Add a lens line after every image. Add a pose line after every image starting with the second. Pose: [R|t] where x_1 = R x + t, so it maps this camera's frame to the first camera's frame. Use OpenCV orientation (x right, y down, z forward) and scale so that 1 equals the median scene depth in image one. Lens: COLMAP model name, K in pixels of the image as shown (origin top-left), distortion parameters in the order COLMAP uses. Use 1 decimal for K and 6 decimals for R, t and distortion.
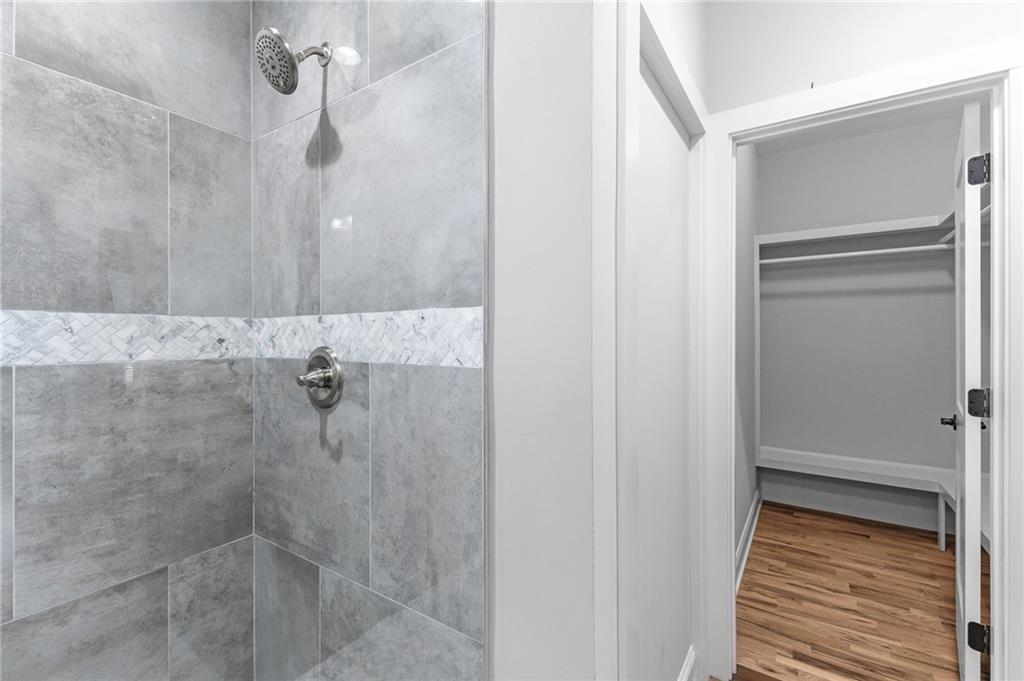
lens RADIAL K [[442.4, 0, 513.4], [0, 442.4, 337.2], [0, 0, 1]] dist [0.013704, -0.004581]
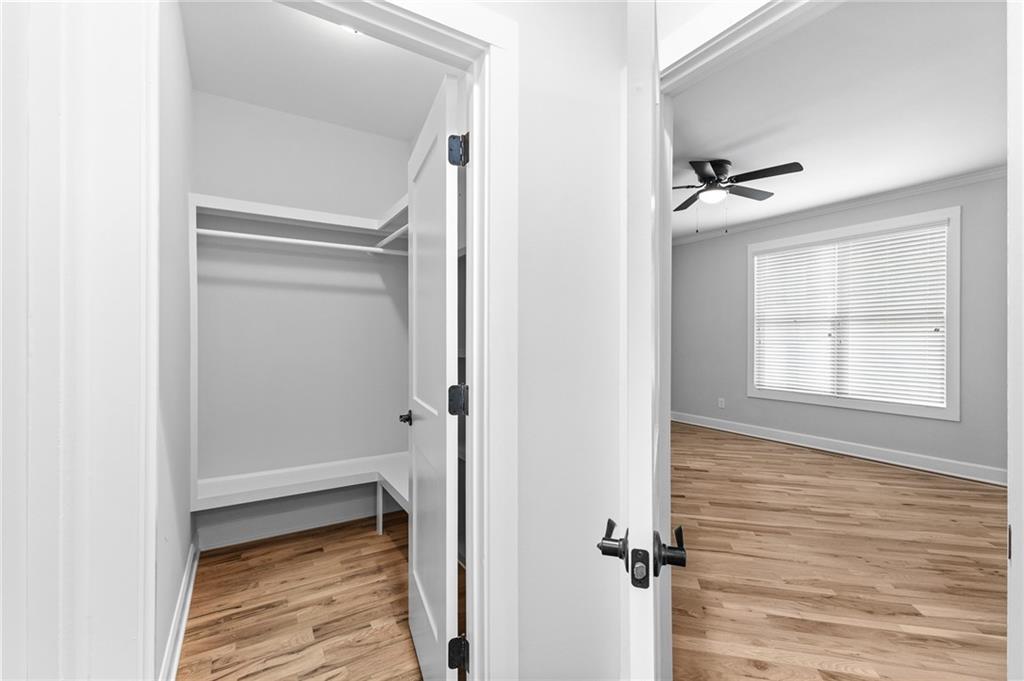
lens RADIAL K [[442.4, 0, 513.4], [0, 442.4, 337.2], [0, 0, 1]] dist [0.013704, -0.004581]
pose [[0.422851, 0.003120, 0.906194, 0.133118], [-0.000708, 0.999995, -0.003113, 0.009567], [-0.906199, 0.000675, 0.422851, 0.263304]]
